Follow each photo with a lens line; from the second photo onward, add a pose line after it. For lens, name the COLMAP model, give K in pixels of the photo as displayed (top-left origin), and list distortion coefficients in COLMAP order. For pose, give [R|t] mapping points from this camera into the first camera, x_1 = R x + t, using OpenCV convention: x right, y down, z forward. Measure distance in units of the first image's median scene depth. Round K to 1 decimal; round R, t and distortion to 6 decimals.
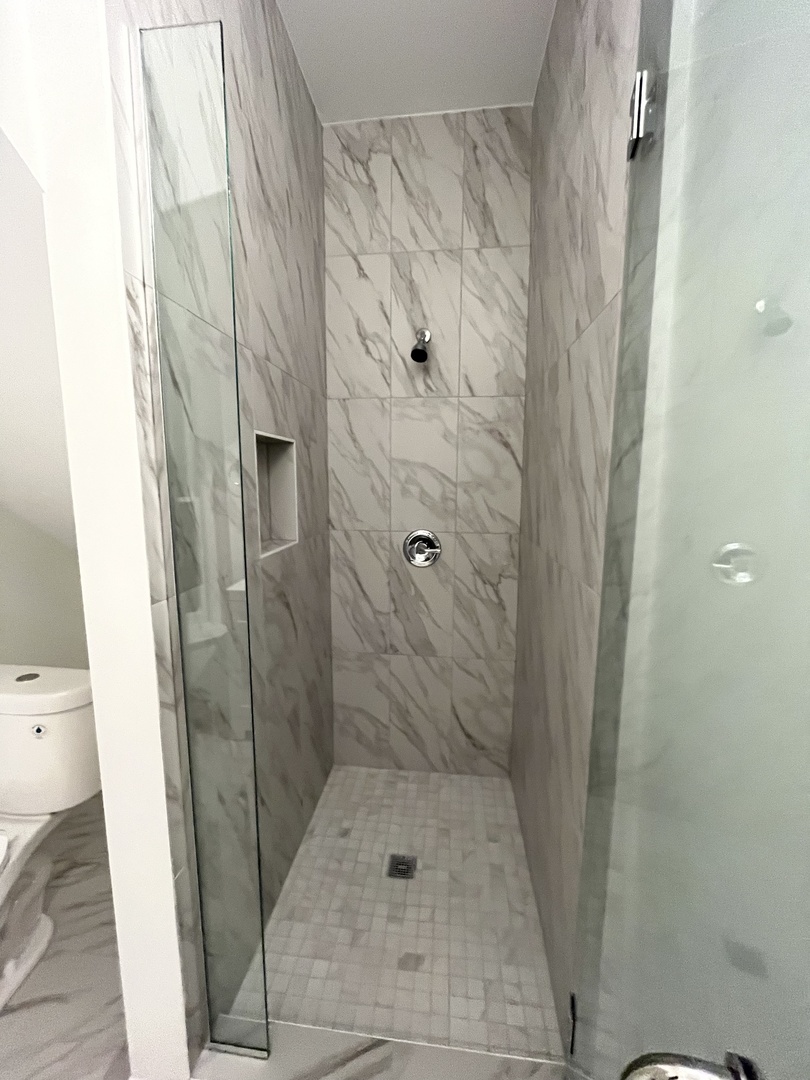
lens RADIAL K [[436.3, 0, 406.4], [0, 436.3, 543.1], [0, 0, 1]] dist [-0.004096, 0.000262]
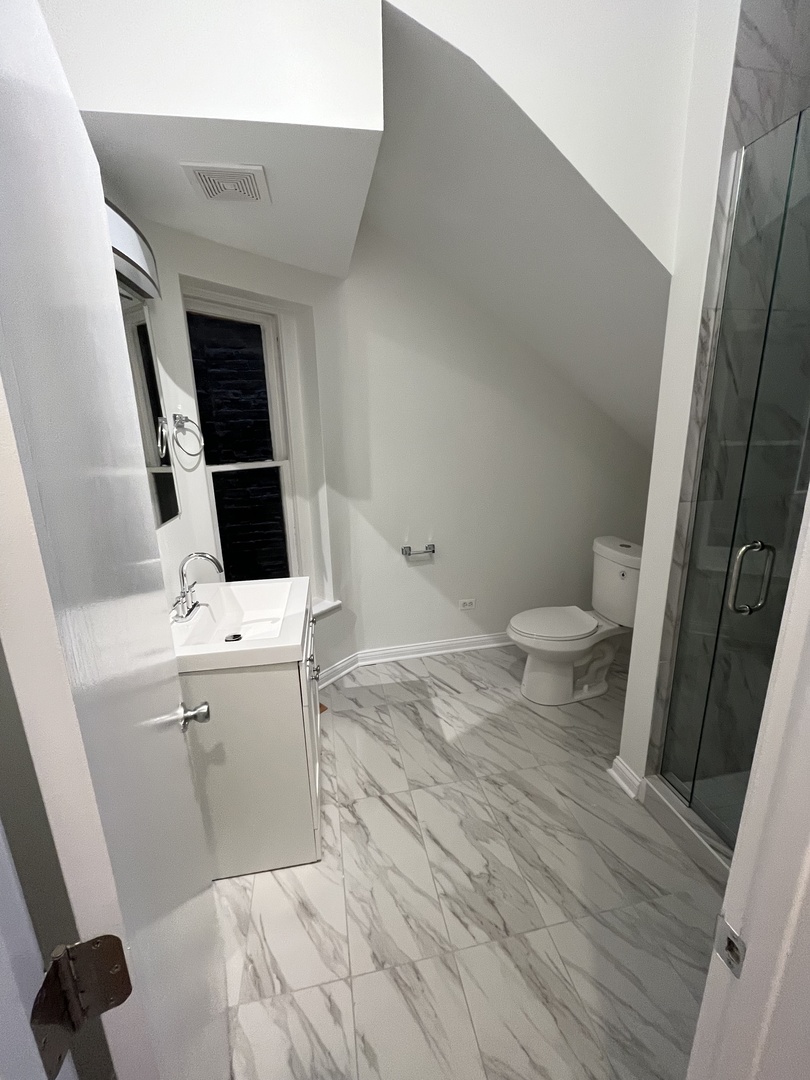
lens RADIAL K [[436.3, 0, 404.6], [0, 436.3, 539.1], [0, 0, 1]] dist [-0.004096, 0.000262]
pose [[0.303637, 0.222236, -0.926507, 0.659716], [-0.100618, 0.974459, 0.200763, 0.039877], [0.947460, 0.032264, 0.318243, -0.539804]]
